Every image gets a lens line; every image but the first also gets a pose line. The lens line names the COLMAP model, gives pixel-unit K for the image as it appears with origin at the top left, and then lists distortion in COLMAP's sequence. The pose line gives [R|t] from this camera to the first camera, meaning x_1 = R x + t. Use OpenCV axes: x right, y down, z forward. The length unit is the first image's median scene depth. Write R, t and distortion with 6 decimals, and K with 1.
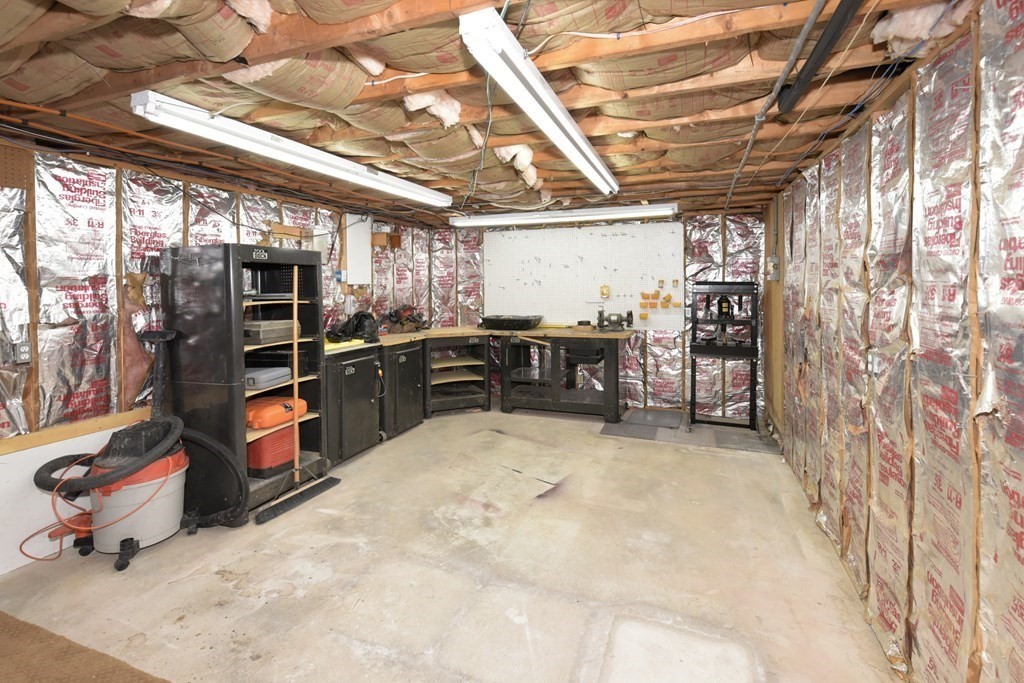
lens RADIAL K [[457.7, 0, 511.8], [0, 457.7, 276.9], [0, 0, 1]] dist [-0.000678, -0.000138]
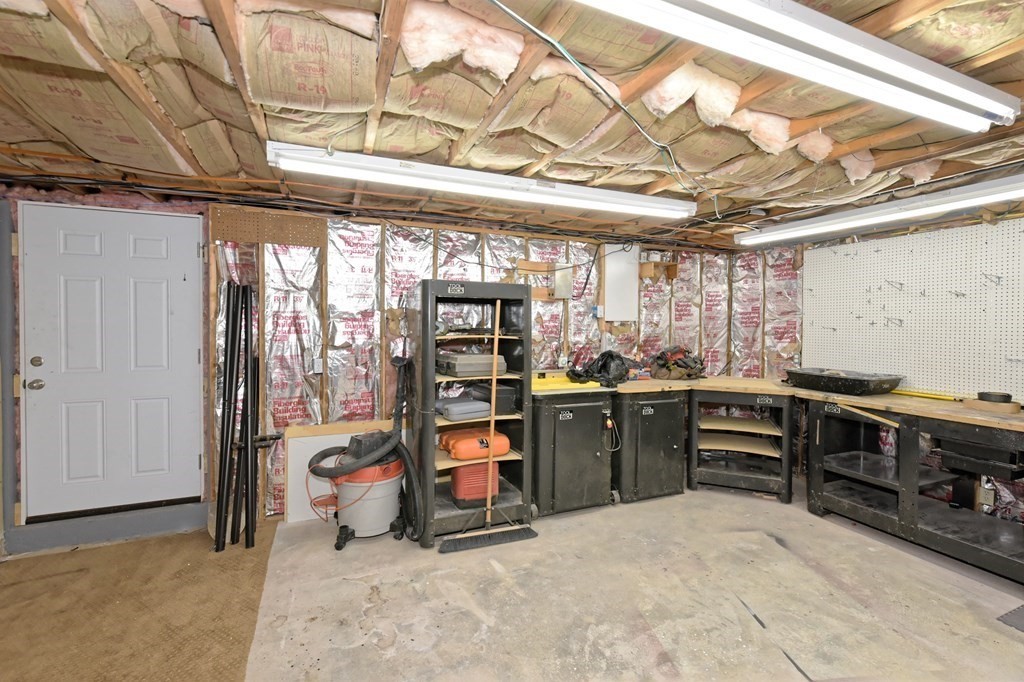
lens RADIAL K [[436.5, 0, 515.8], [0, 436.5, 322.0], [0, 0, 1]] dist [0.001678, -0.000919]
pose [[0.696129, 0.012373, -0.717810, 0.198045], [-0.002299, 0.999885, 0.015006, 0.007760], [0.717913, -0.008796, 0.696077, 0.341083]]
